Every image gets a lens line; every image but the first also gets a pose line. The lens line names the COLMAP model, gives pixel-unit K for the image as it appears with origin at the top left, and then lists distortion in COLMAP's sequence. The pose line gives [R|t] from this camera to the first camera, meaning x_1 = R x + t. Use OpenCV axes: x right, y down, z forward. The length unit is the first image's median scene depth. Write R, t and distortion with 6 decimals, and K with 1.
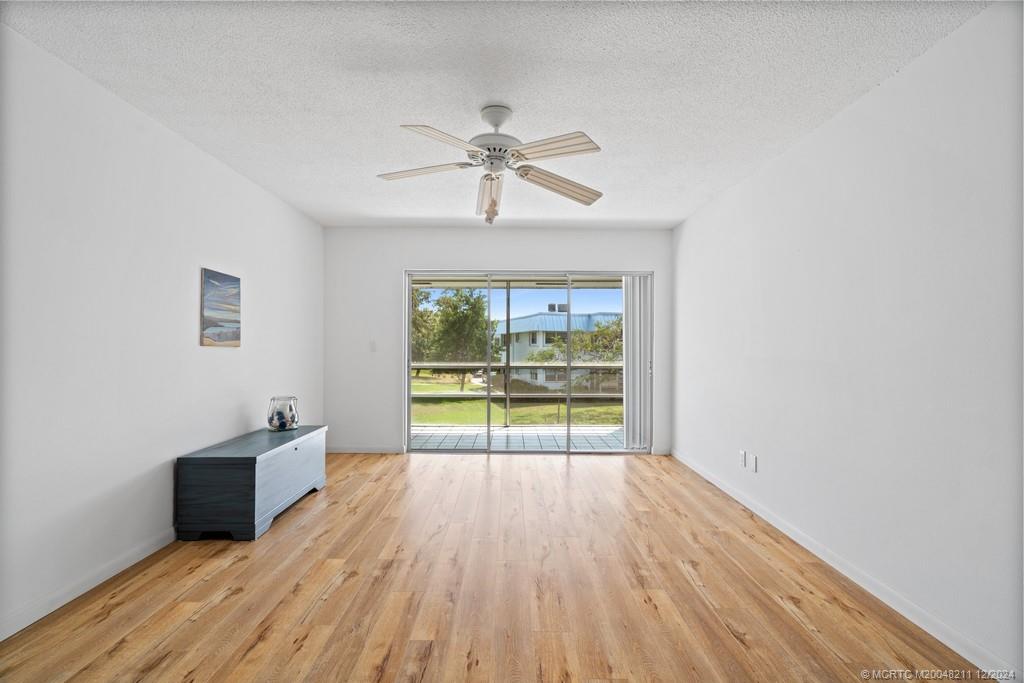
lens RADIAL K [[460.7, 0, 505.0], [0, 460.7, 342.4], [0, 0, 1]] dist [-0.004630, 0.000896]
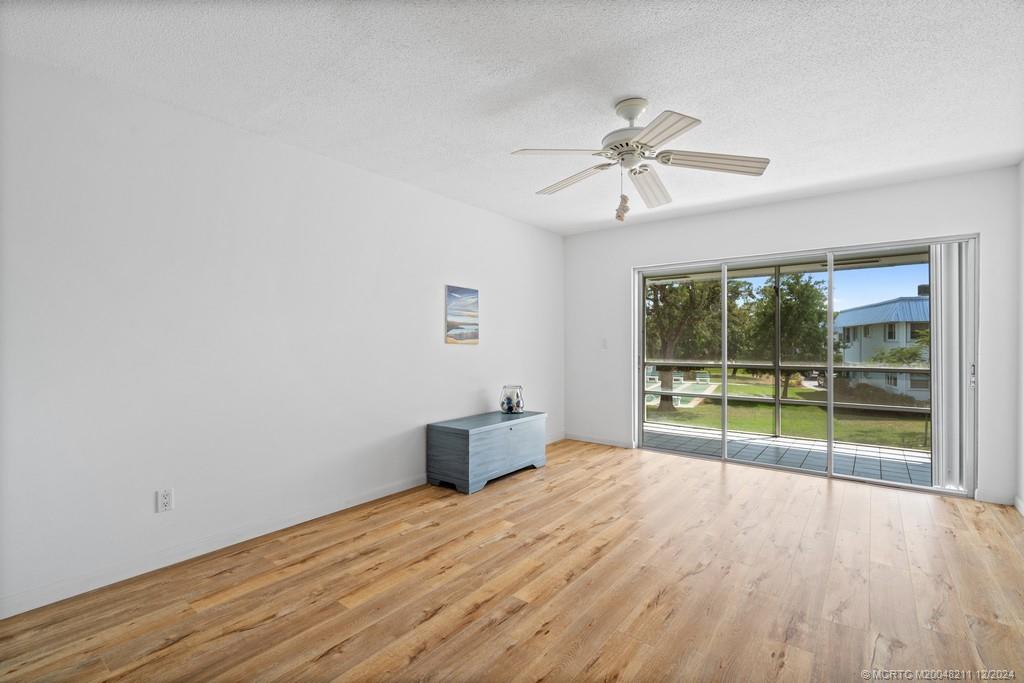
lens RADIAL K [[460.7, 0, 505.0], [0, 460.7, 342.4], [0, 0, 1]] dist [-0.004630, 0.000896]
pose [[0.787004, -0.003468, -0.616939, 0.311895], [0.007882, 0.999959, 0.004433, -0.000559], [0.616898, -0.008352, 0.786999, 0.047046]]
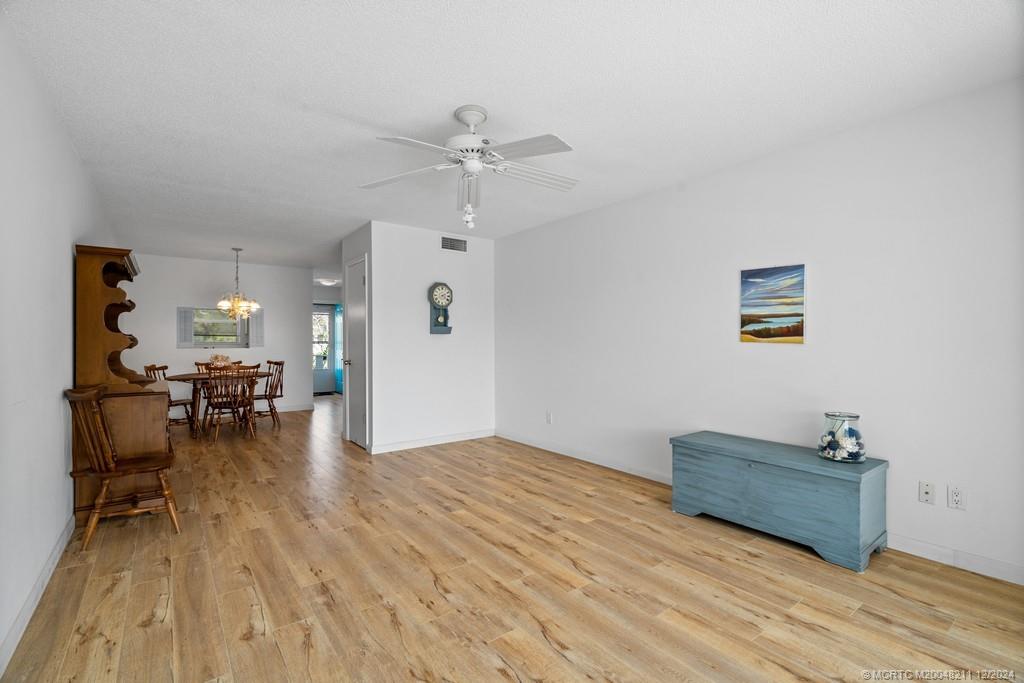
lens RADIAL K [[447.6, 0, 512.0], [0, 447.6, 341.5], [0, 0, 1]] dist [0.000345, 0.000314]
pose [[-0.785943, -0.000143, -0.618299, 0.437710], [0.003192, 0.999986, -0.004289, 0.009207], [0.618290, -0.005345, -0.785932, 1.532725]]
